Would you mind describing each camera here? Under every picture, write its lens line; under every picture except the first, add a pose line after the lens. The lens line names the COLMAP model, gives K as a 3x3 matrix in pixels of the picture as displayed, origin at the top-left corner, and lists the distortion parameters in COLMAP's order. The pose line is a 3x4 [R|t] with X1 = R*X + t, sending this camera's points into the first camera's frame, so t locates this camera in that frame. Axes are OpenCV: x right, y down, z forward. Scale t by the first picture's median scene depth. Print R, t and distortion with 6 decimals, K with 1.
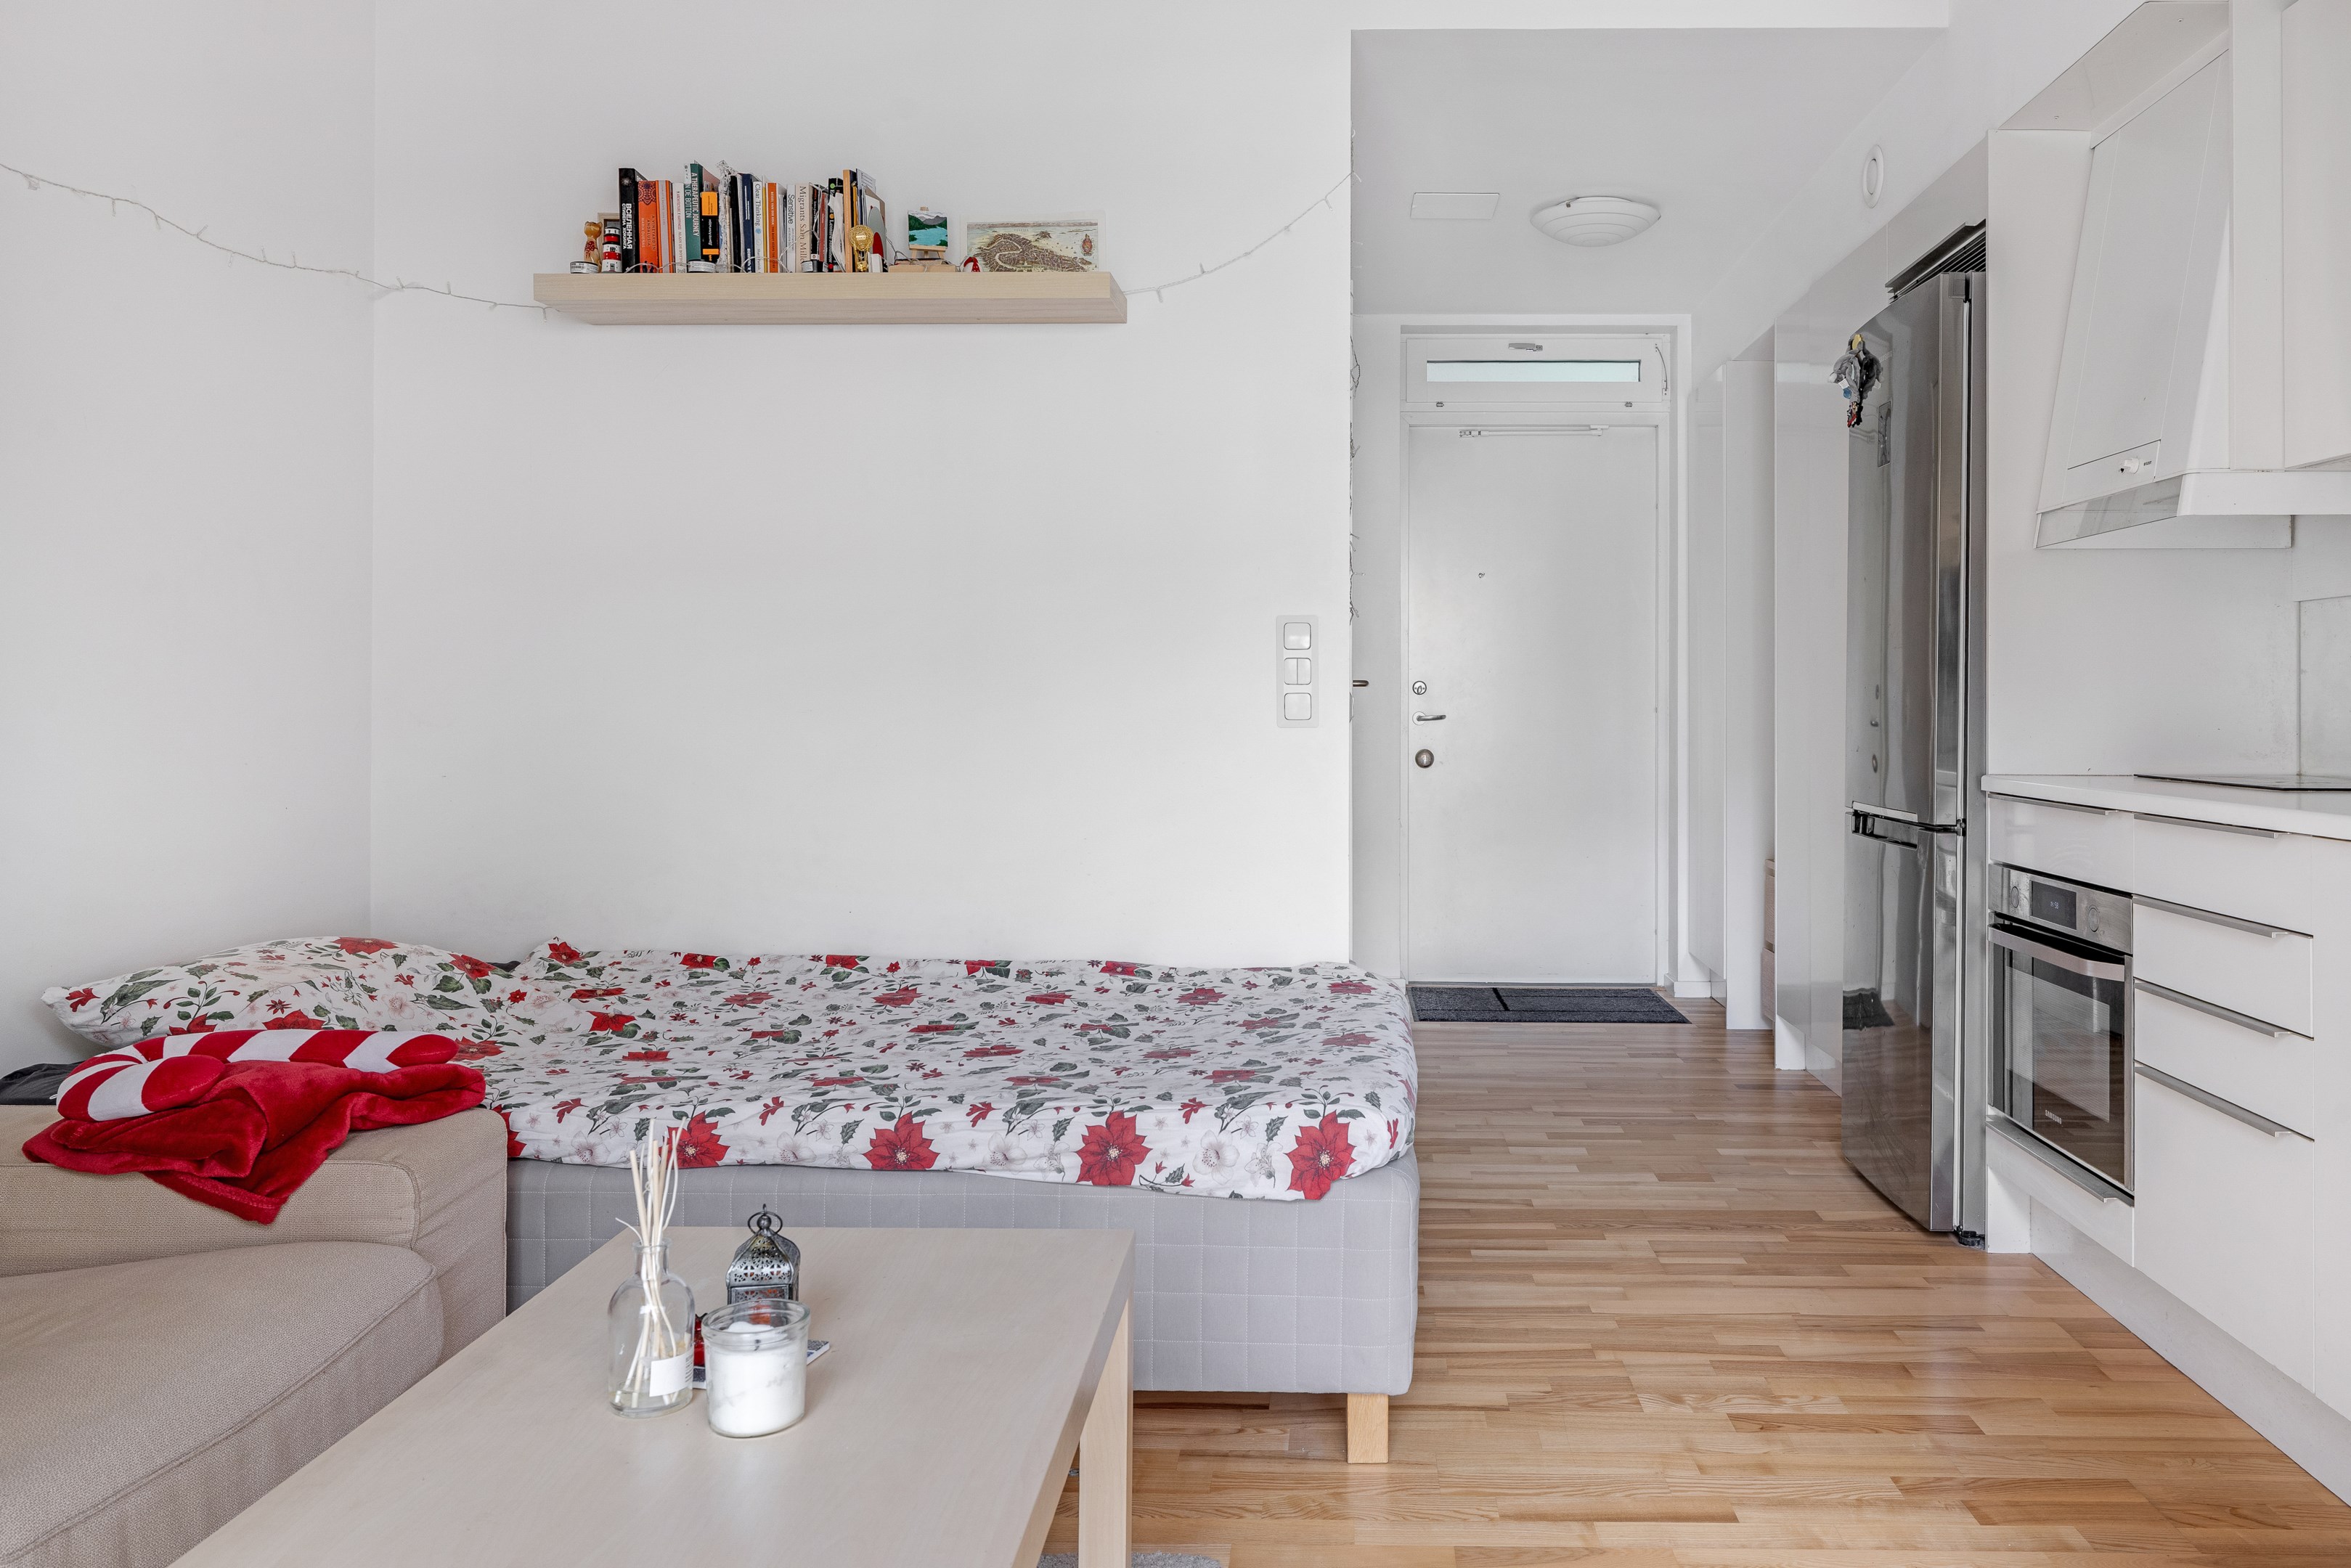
lens RADIAL K [[1742.2, 0, 1320.6], [0, 1742.2, 696.0], [0, 0, 1]] dist [-0.001517, -0.002858]
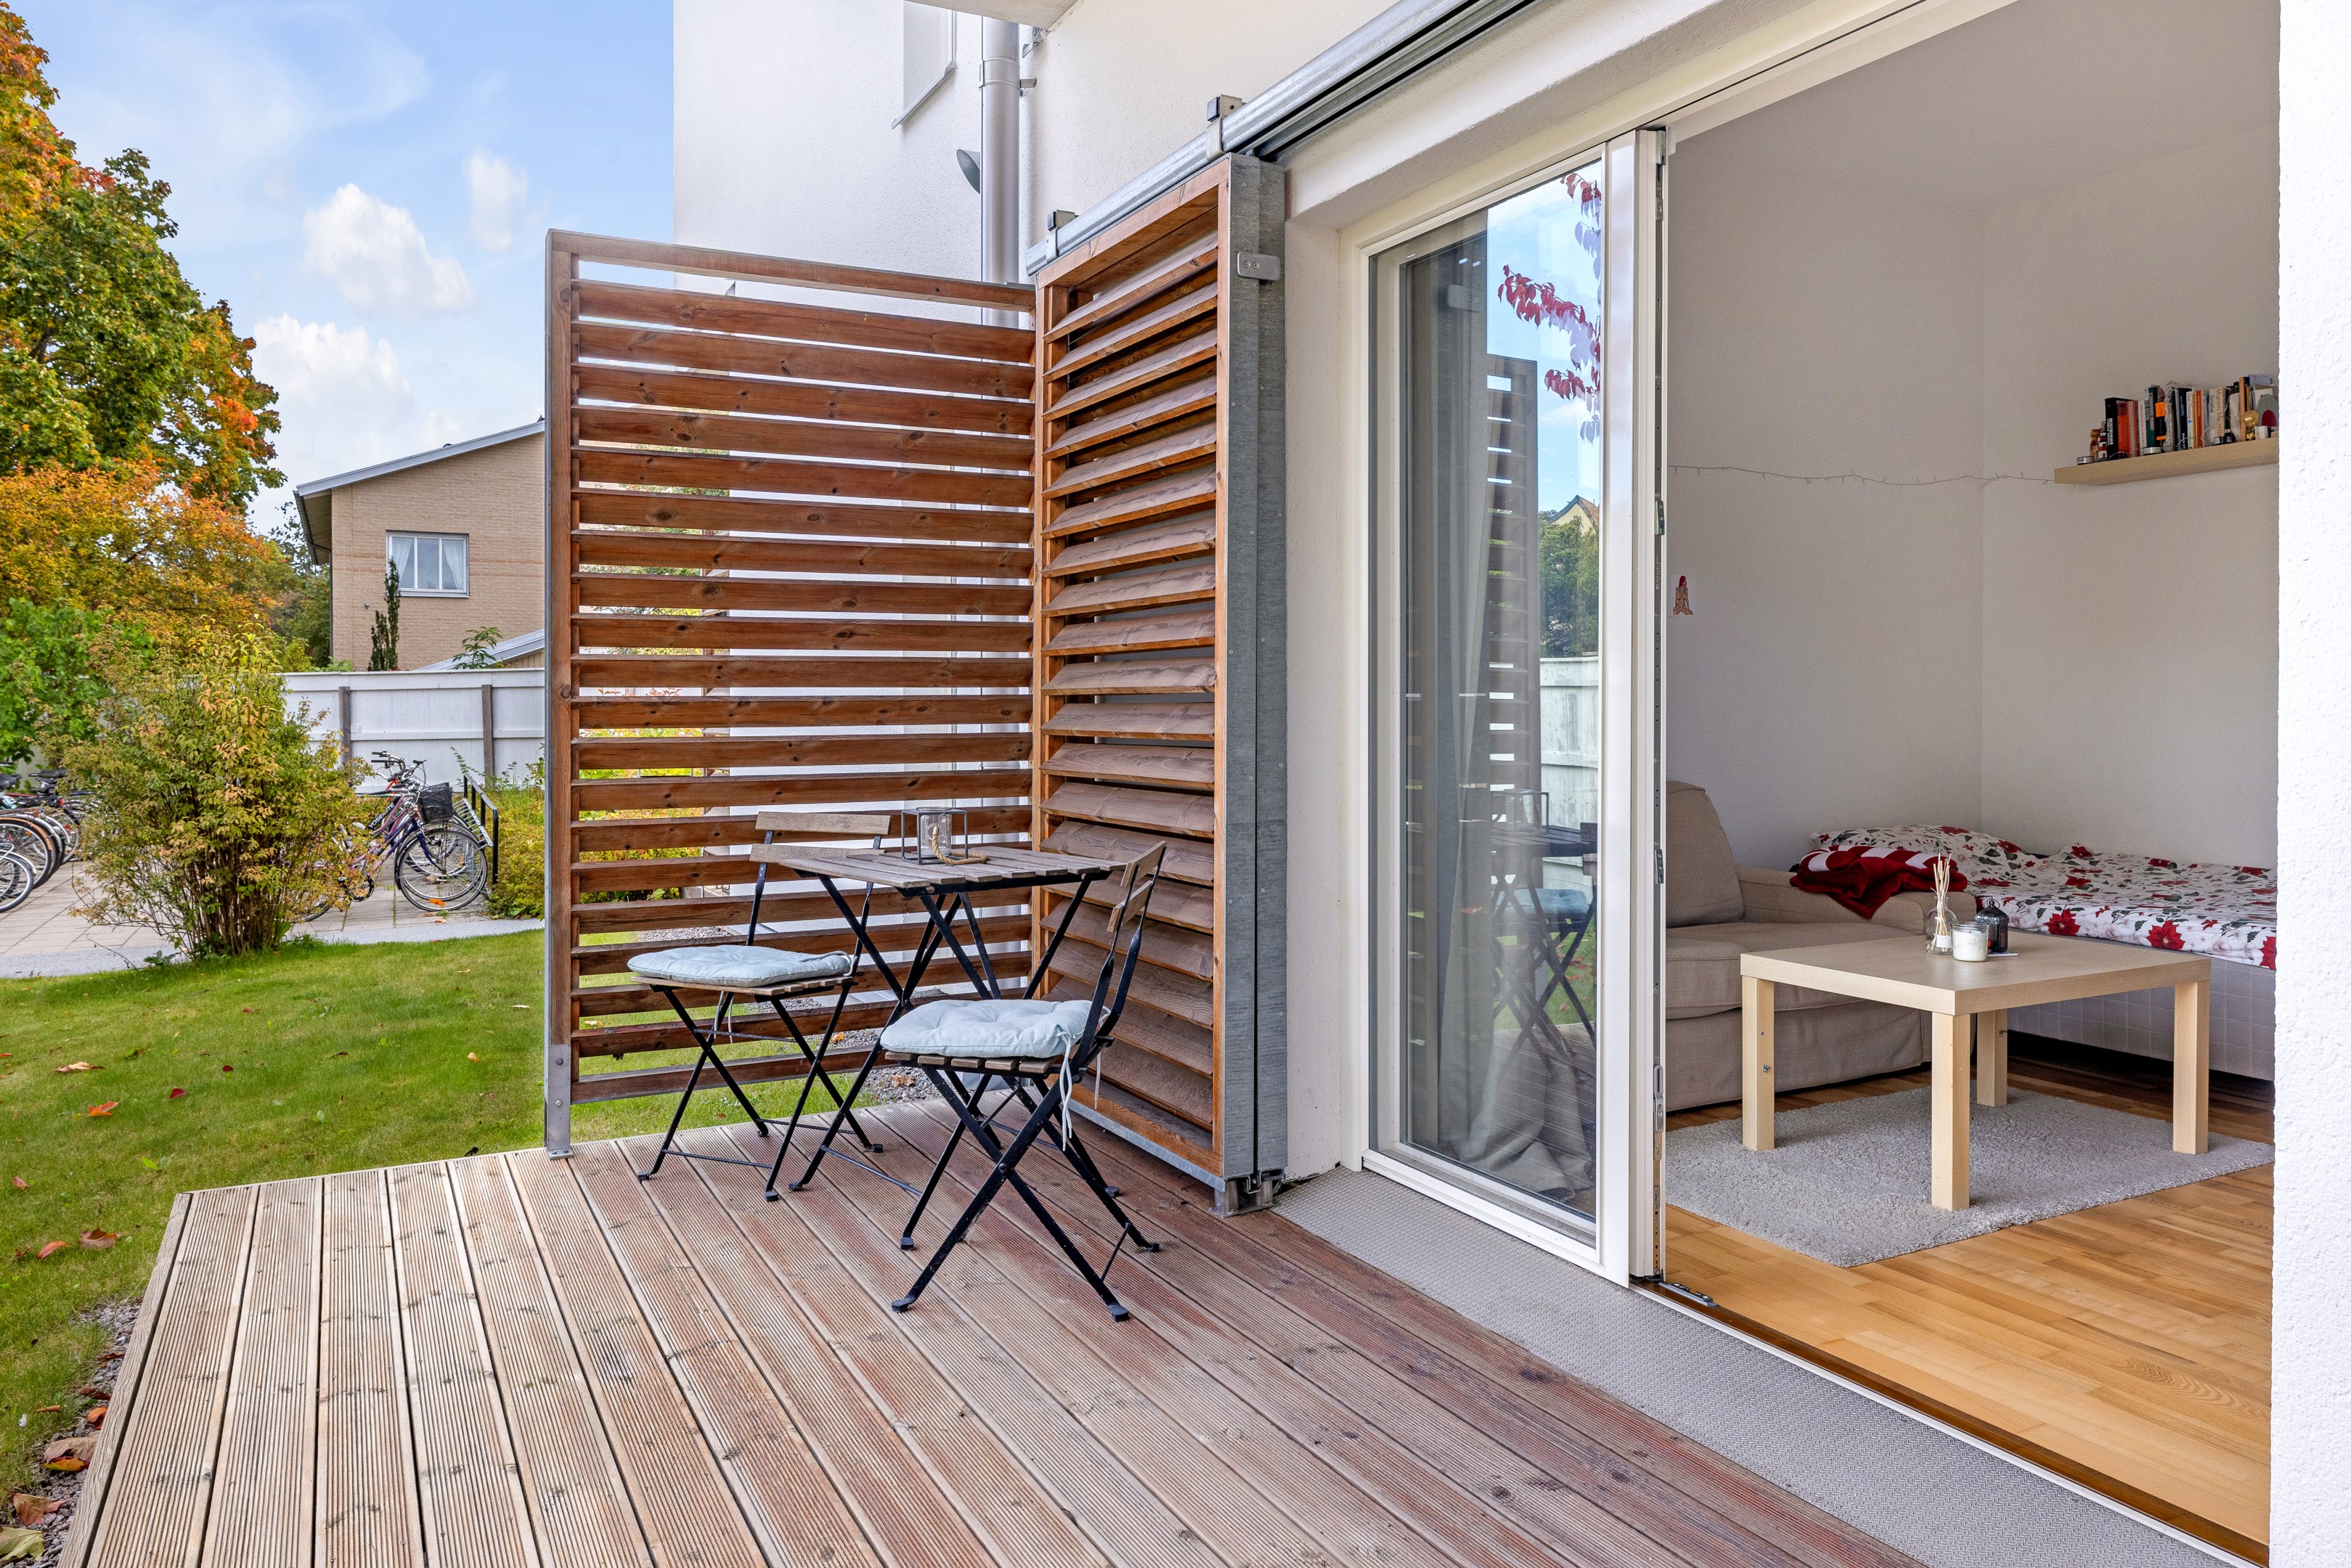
lens RADIAL K [[1580.2, 0, 1185.8], [0, 1580.2, 733.1], [0, 0, 1]] dist [-0.001015, -0.000961]
pose [[0.475804, 0.009582, -0.879499, 0.661755], [0.009259, 0.999831, 0.015903, -0.005799], [0.879503, -0.015710, 0.475634, -0.672704]]
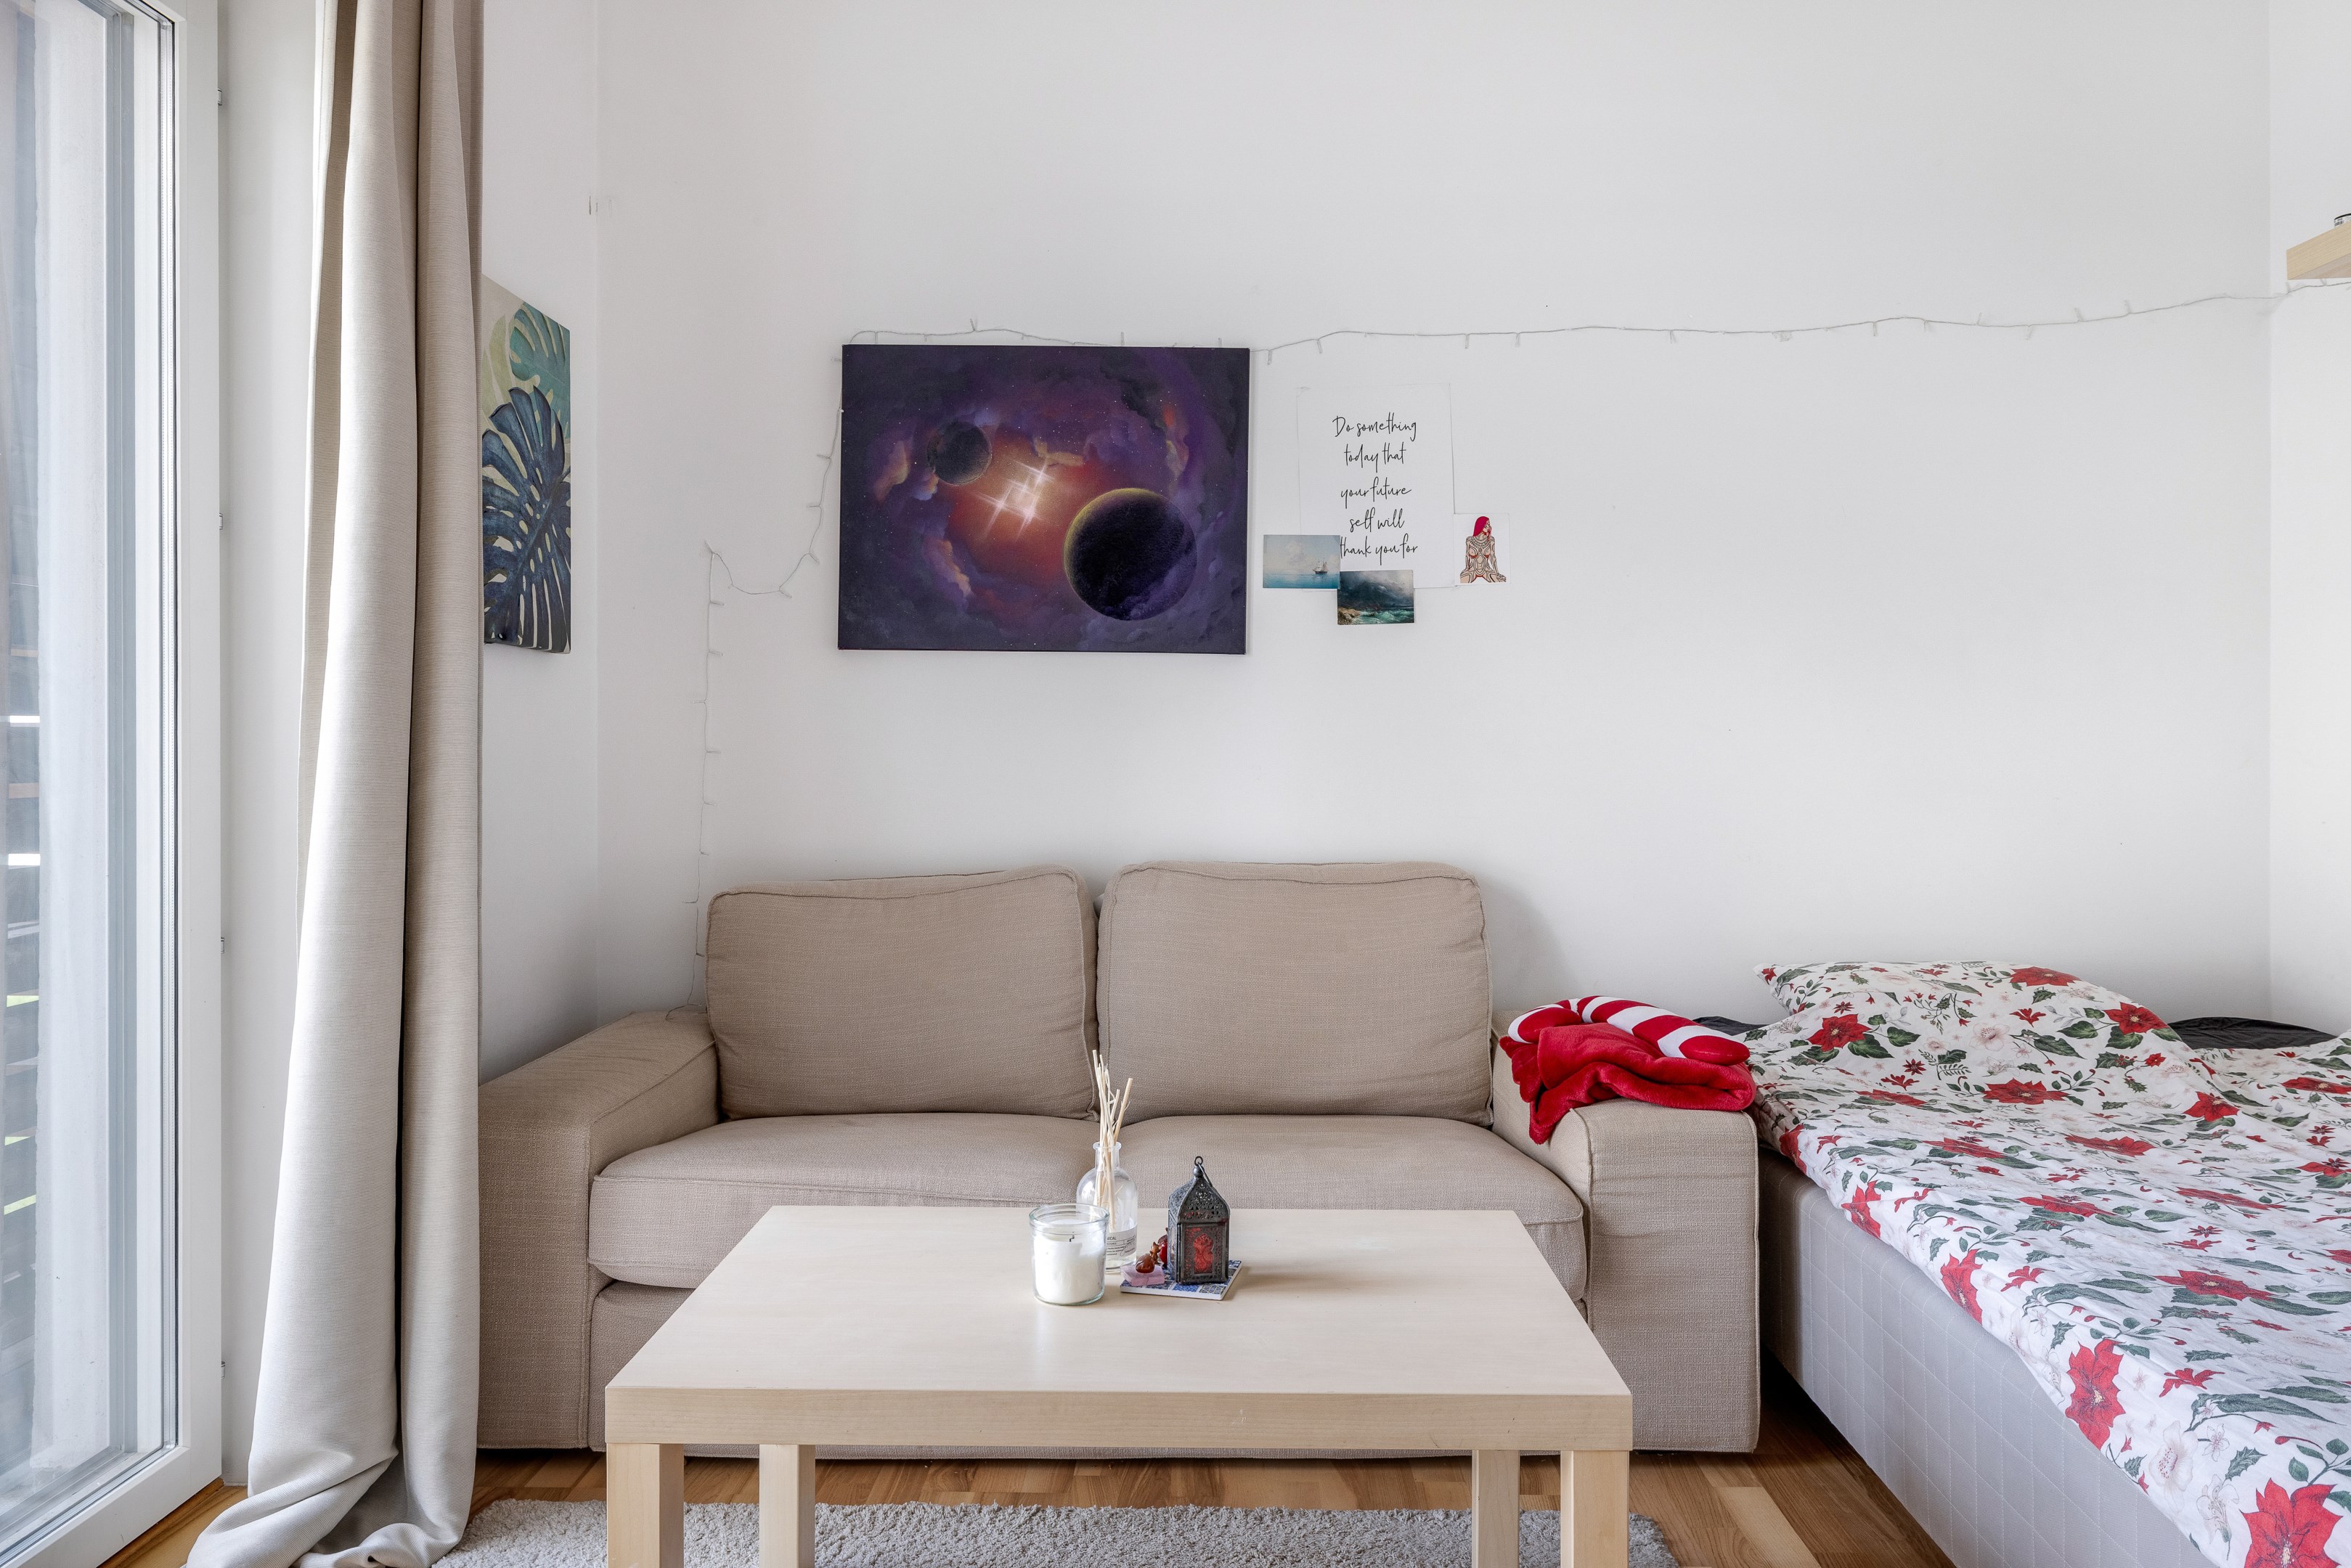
lens RADIAL K [[1628.8, 0, 1190.1], [0, 1628.8, 732.5], [0, 0, 1]] dist [-0.001042, -0.001212]
pose [[-0.008412, -0.005937, -0.999947, 0.438323], [0.005049, 0.999969, -0.005979, 0.002259], [0.999952, -0.005099, -0.008381, 0.540551]]
